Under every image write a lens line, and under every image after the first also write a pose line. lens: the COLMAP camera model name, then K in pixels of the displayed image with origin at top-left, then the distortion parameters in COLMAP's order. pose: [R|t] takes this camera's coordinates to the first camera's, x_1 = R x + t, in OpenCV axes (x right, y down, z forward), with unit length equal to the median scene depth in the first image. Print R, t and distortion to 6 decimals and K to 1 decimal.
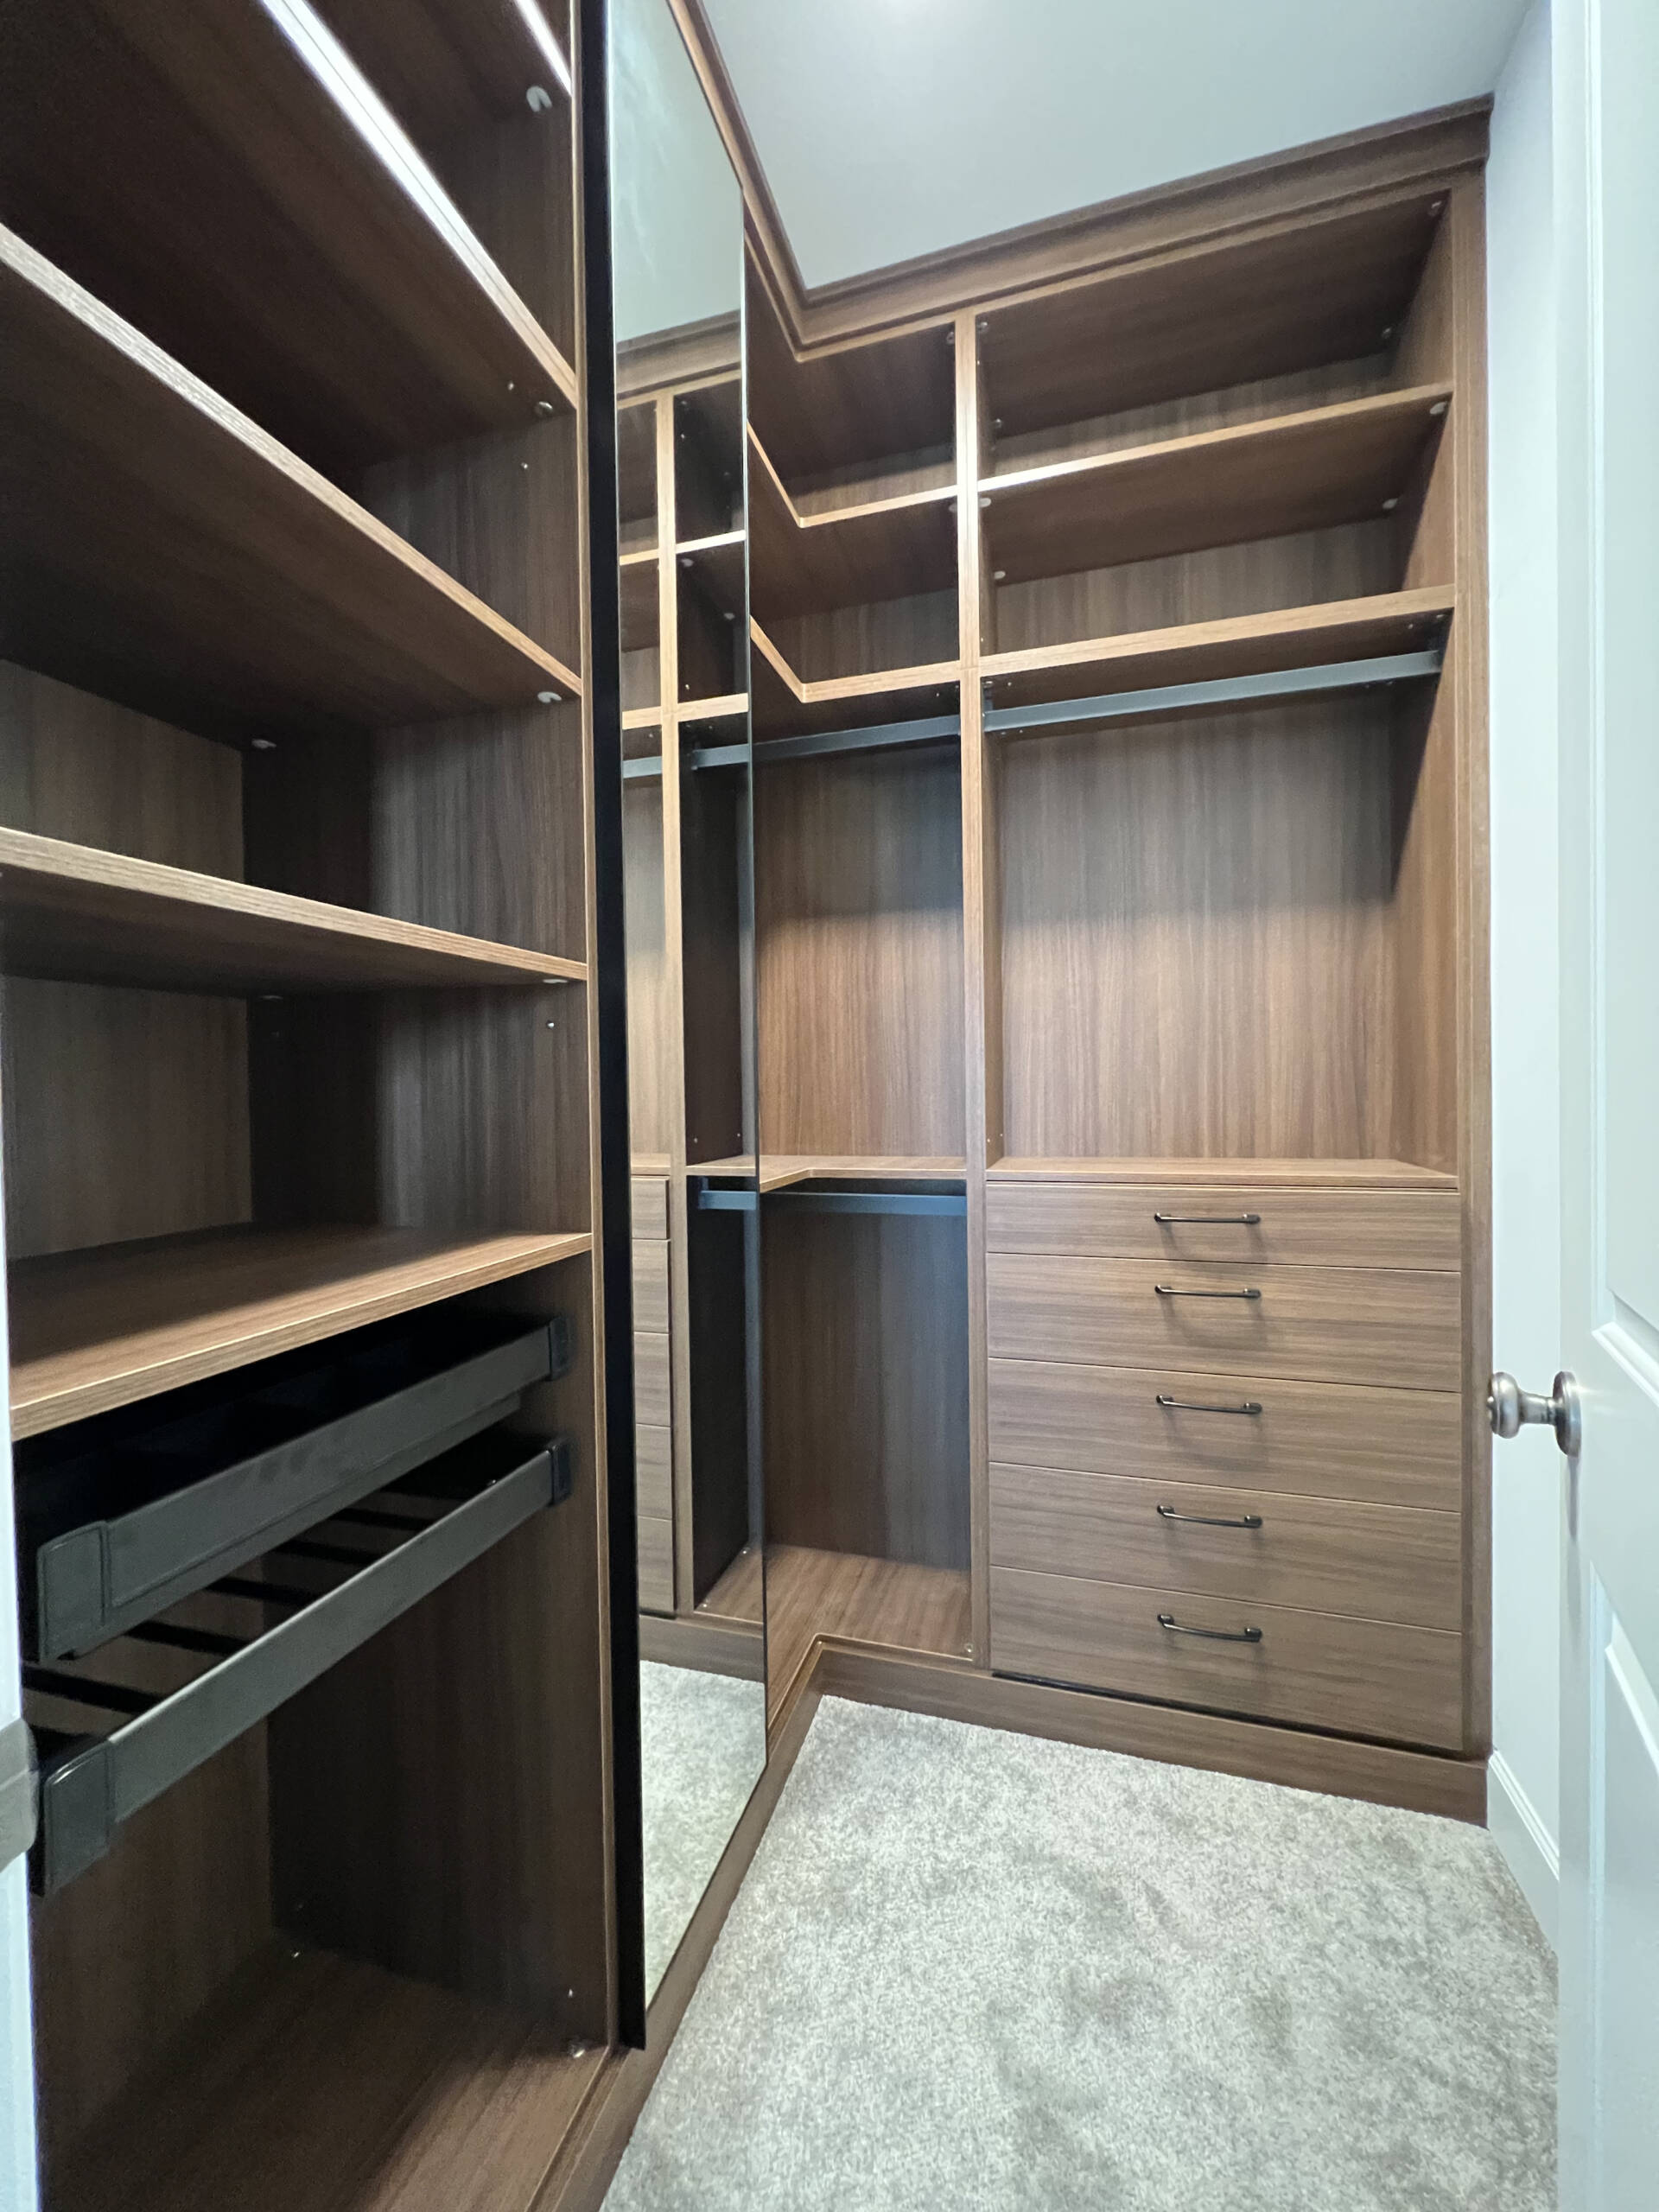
lens RADIAL K [[886.4, 0, 826.7], [0, 886.4, 1097.8], [0, 0, 1]] dist [-0.001079, 0.000355]
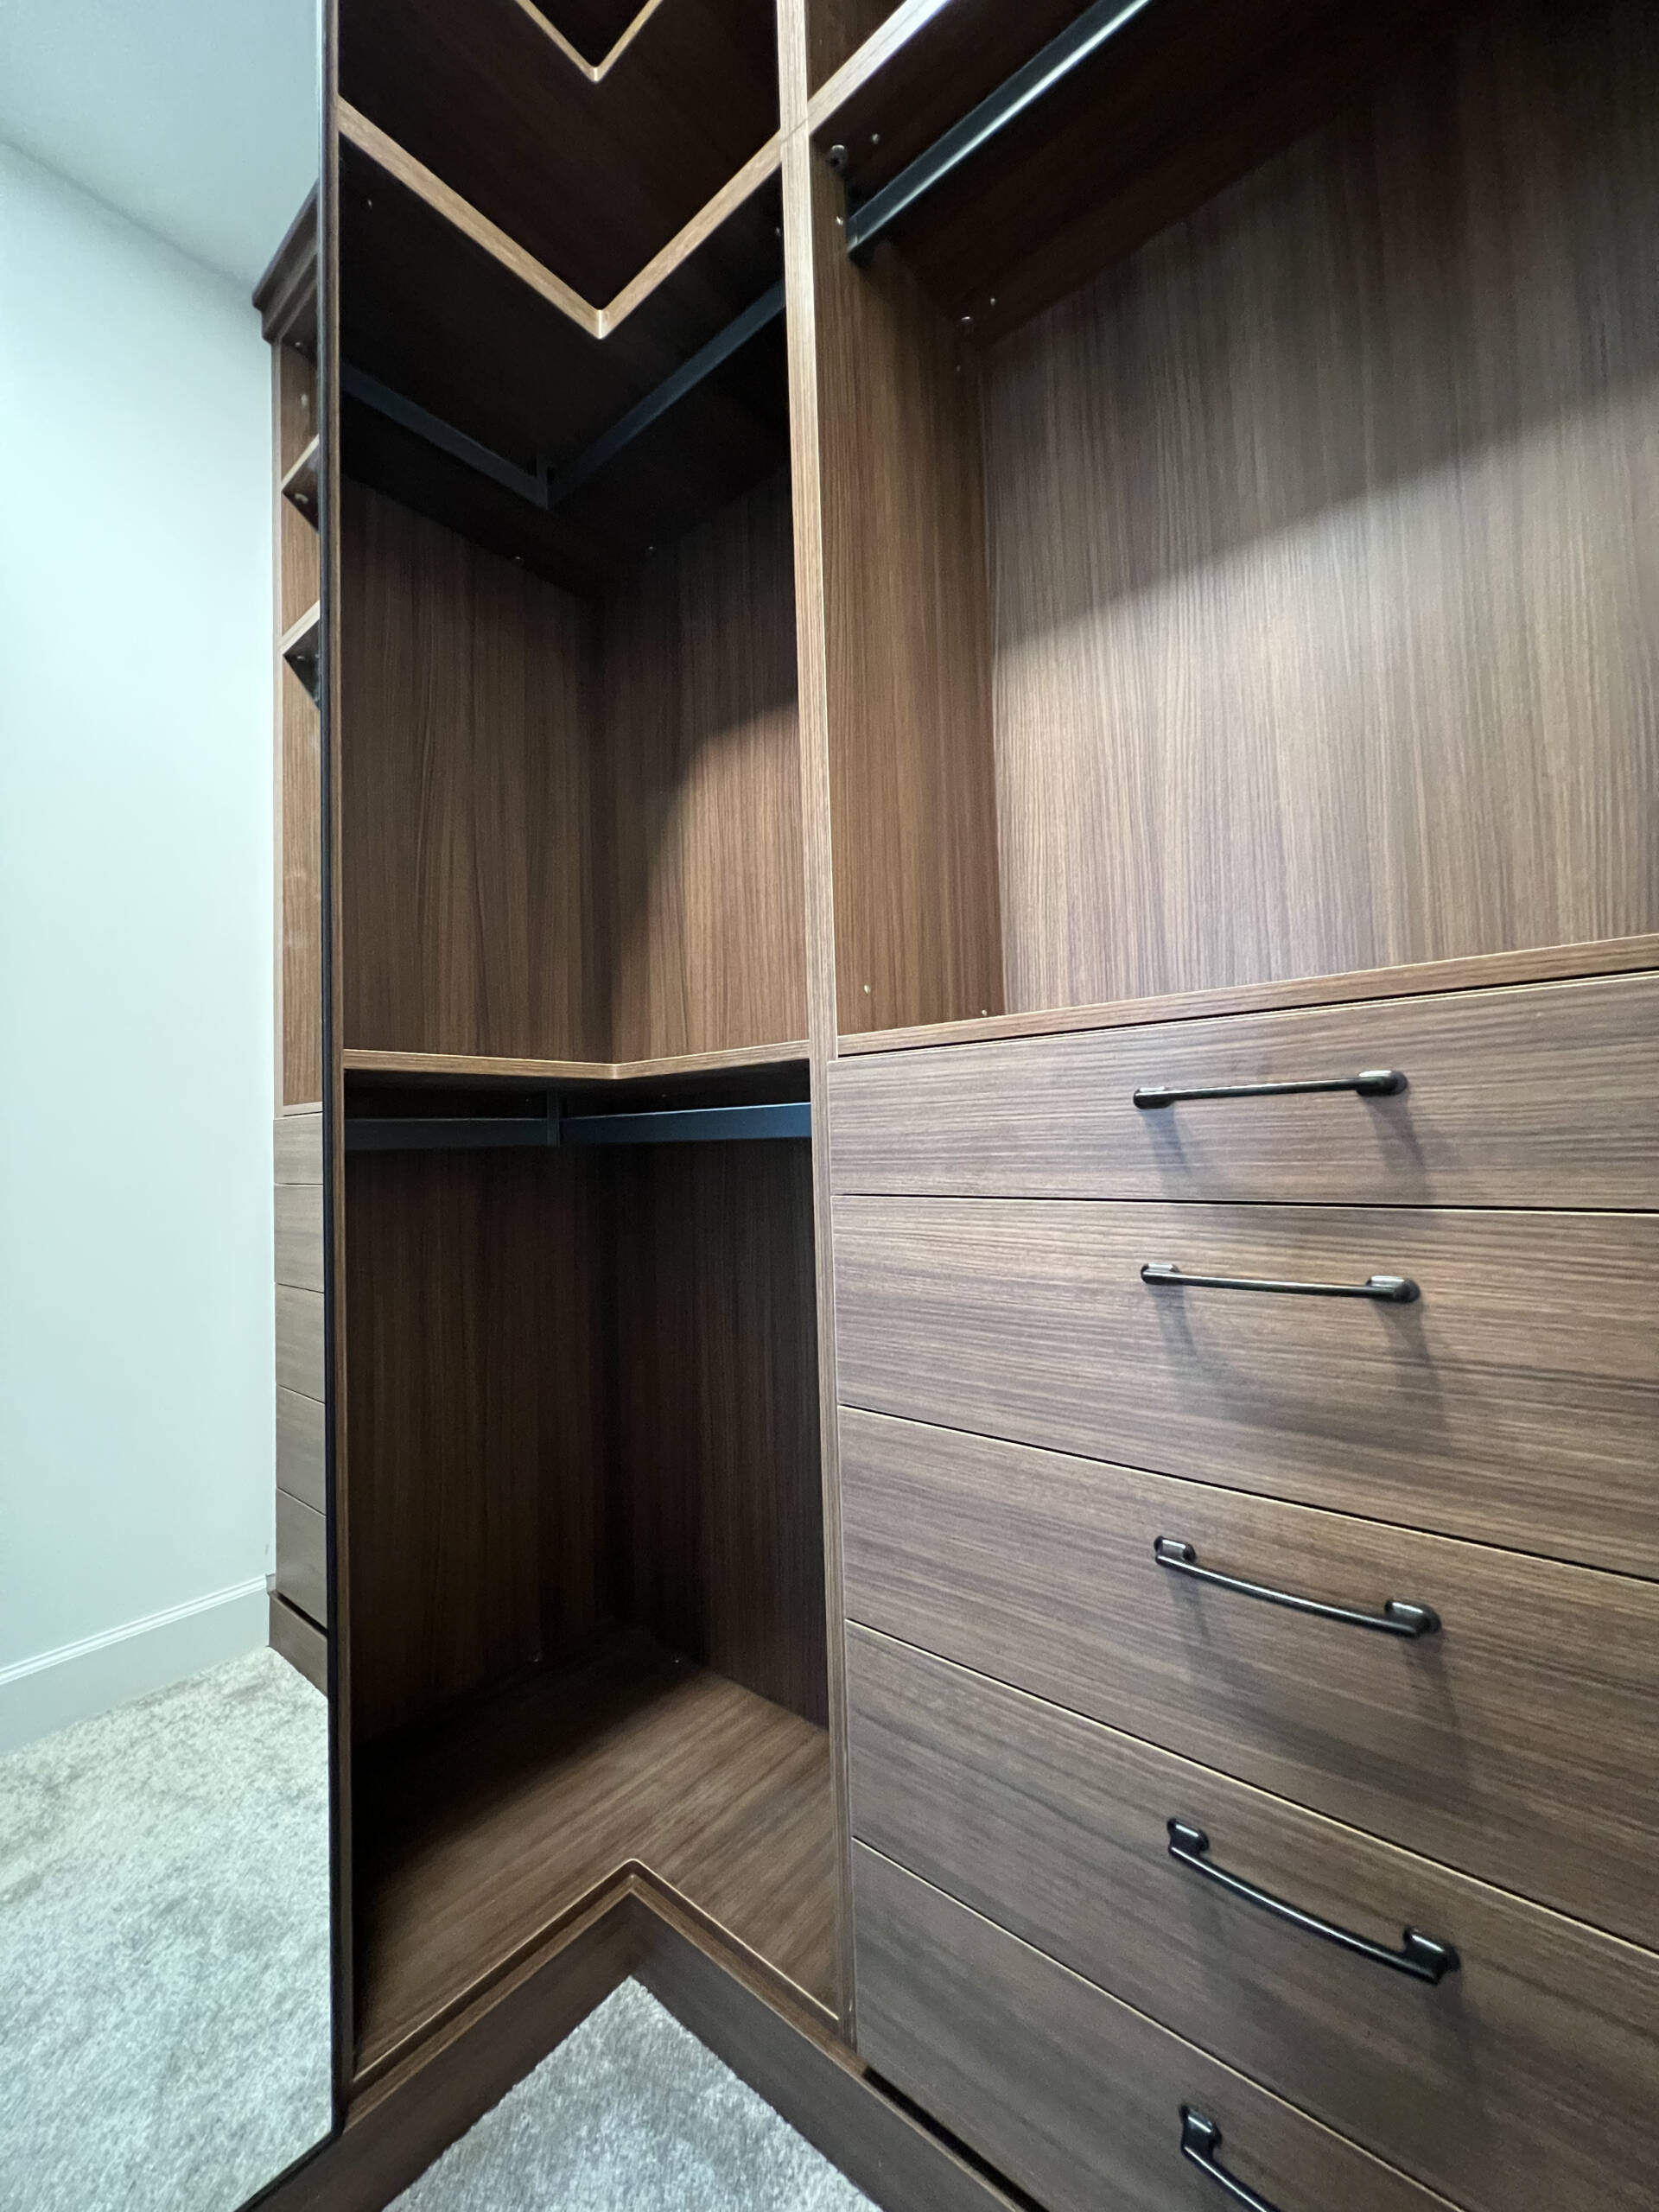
lens RADIAL K [[886.4, 0, 826.7], [0, 886.4, 1097.8], [0, 0, 1]] dist [-0.001079, 0.000355]
pose [[0.919736, -0.031009, -0.391310, 0.389820], [0.010131, 0.998418, -0.055307, 0.152105], [0.392406, 0.046904, 0.918595, 0.543975]]
